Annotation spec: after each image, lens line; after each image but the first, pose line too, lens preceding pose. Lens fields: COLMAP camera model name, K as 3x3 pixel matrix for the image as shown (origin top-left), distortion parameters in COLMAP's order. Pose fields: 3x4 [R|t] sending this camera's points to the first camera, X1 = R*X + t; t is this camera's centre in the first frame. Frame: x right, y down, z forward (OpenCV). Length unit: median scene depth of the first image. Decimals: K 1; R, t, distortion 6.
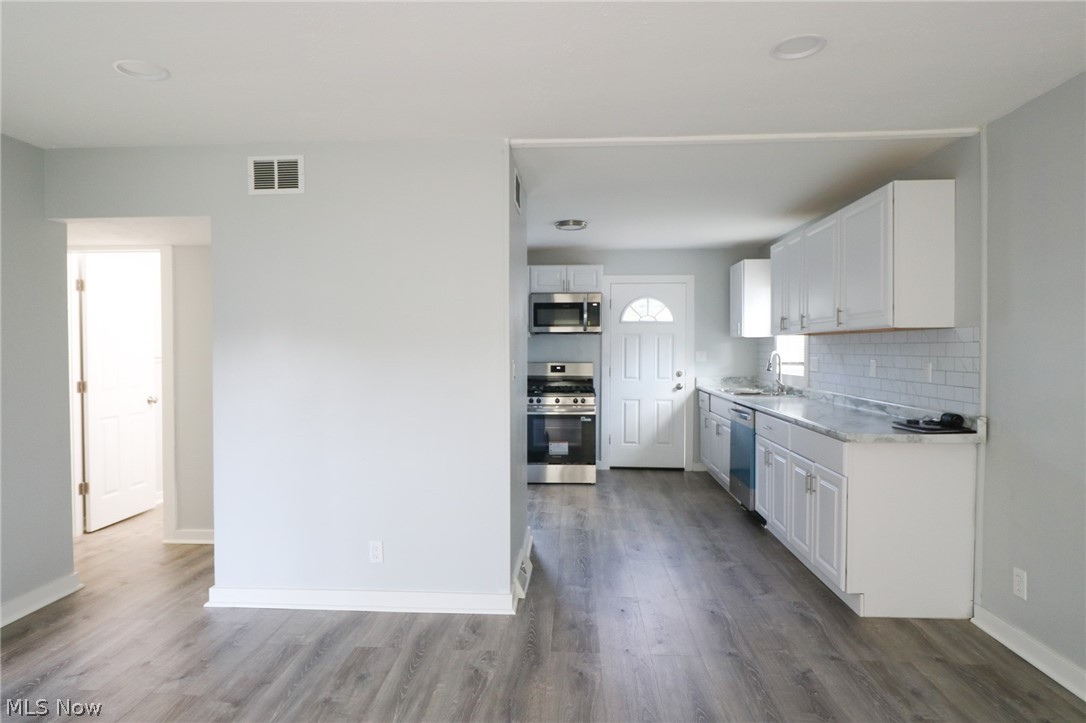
lens RADIAL K [[606.7, 0, 543.0], [0, 606.7, 361.5], [0, 0, 1]] dist [0.000118, 0.000212]
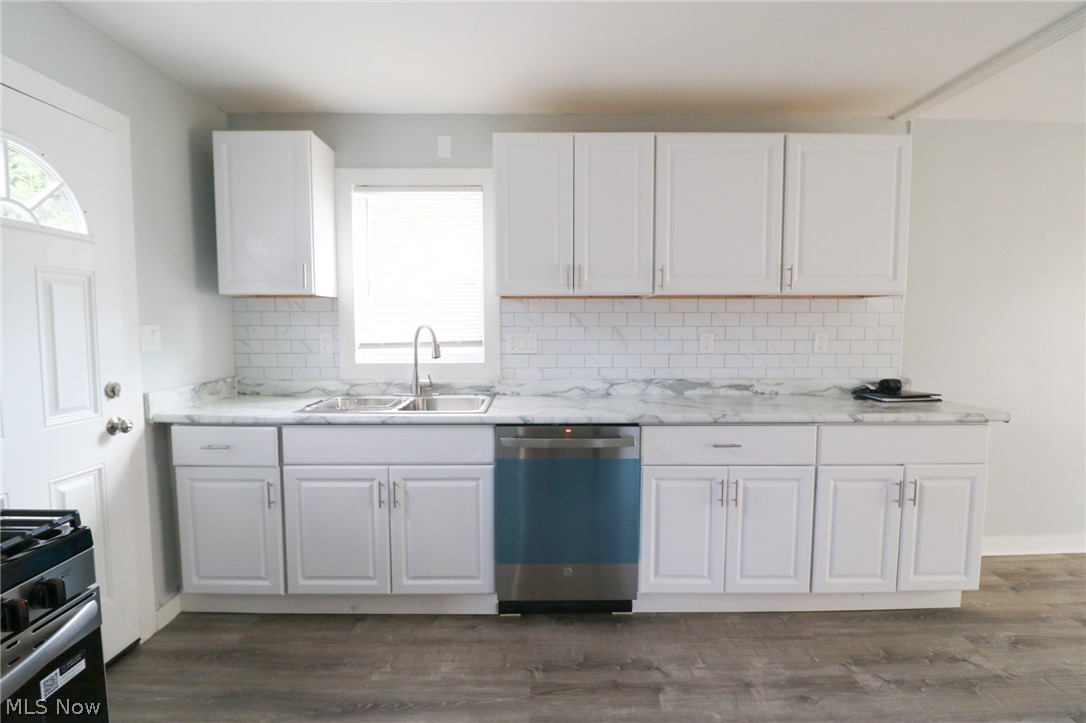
lens RADIAL K [[511.3, 0, 543.0], [0, 511.3, 361.5], [0, 0, 1]] dist [-0.000536, -0.014034]
pose [[-0.062508, -0.074004, 0.995297, -0.085960], [0.022894, 0.996878, 0.075560, -0.013159], [-0.997782, 0.027510, -0.060619, 0.808334]]
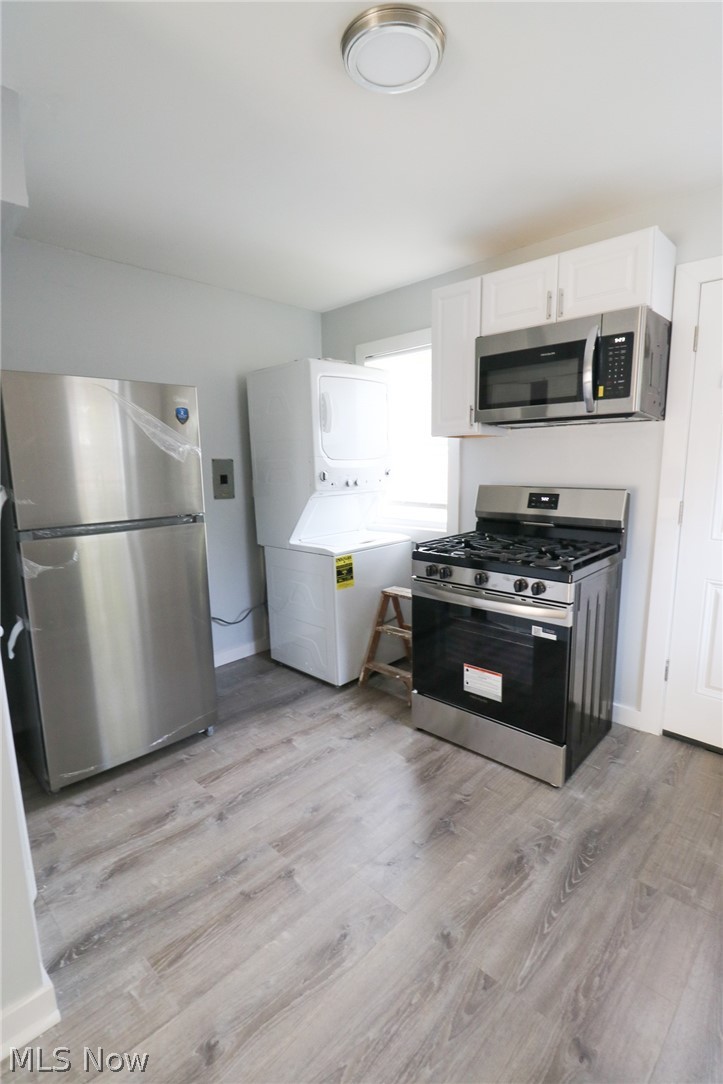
lens RADIAL K [[510.3, 0, 361.5], [0, 510.3, 542.0], [0, 0, 1]] dist [-0.000536, -0.014034]
pose [[0.749419, 0.095751, -0.655136, 0.186251], [0.000986, 0.989325, 0.145722, -0.014227], [0.662095, -0.109853, 0.741325, 0.637896]]
